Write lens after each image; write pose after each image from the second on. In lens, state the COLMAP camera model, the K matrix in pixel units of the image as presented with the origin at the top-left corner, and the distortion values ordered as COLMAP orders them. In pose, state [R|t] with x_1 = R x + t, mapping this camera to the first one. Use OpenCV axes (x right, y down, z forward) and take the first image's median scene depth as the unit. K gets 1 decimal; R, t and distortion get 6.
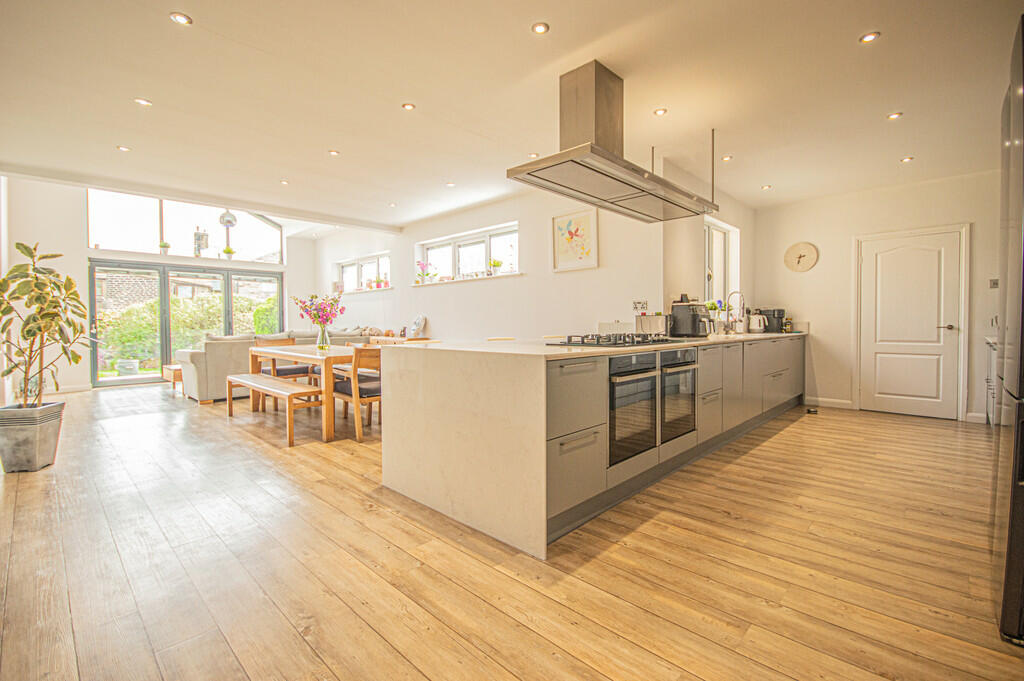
lens RADIAL K [[453.2, 0, 511.4], [0, 453.2, 330.4], [0, 0, 1]] dist [0.001911, 0.000275]
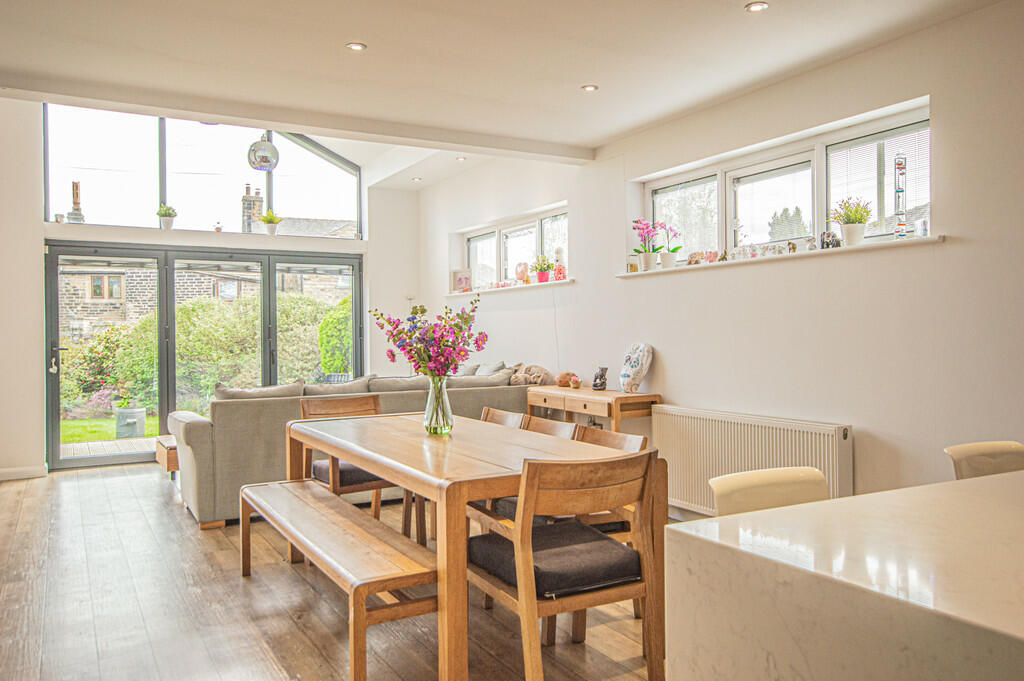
lens RADIAL K [[795.3, 0, 512.3], [0, 795.3, 339.6], [0, 0, 1]] dist [0.008065, 0.004808]
pose [[0.958737, -0.000703, -0.284295, -0.100197], [-0.002208, 0.999948, -0.009917, -0.028090], [0.284287, 0.010136, 0.958686, 0.223780]]
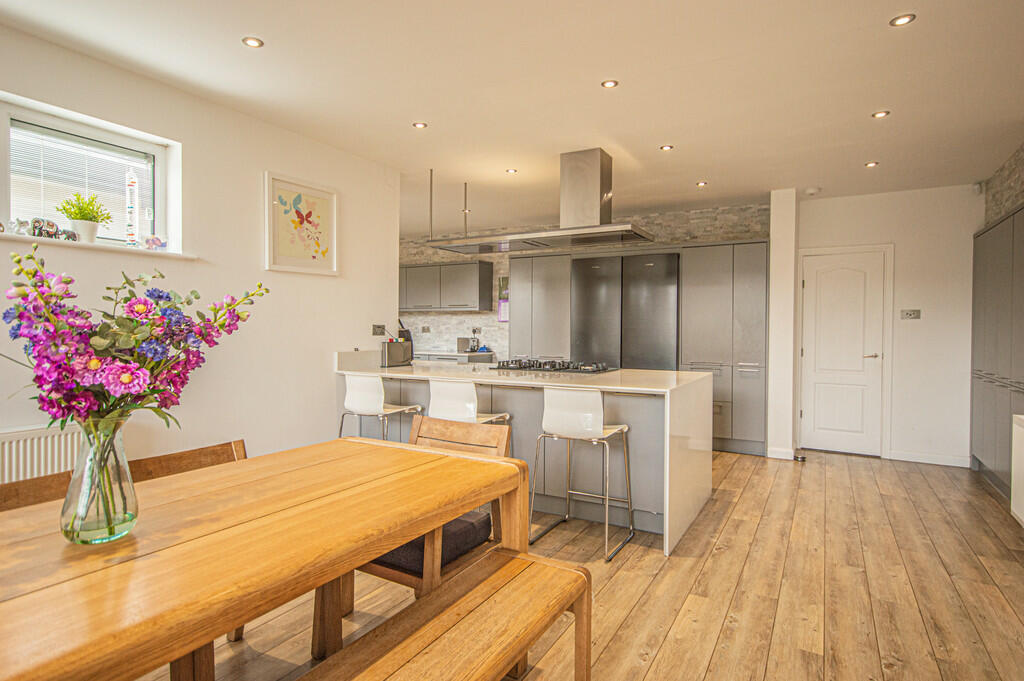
lens RADIAL K [[550.3, 0, 512.3], [0, 550.3, 341.0], [0, 0, 1]] dist [-0.005803, -0.000465]
pose [[-0.243196, -0.016582, 0.969835, -0.498699], [0.012750, 0.999713, 0.020290, -0.033138], [-0.969893, 0.017300, -0.242915, 0.636390]]
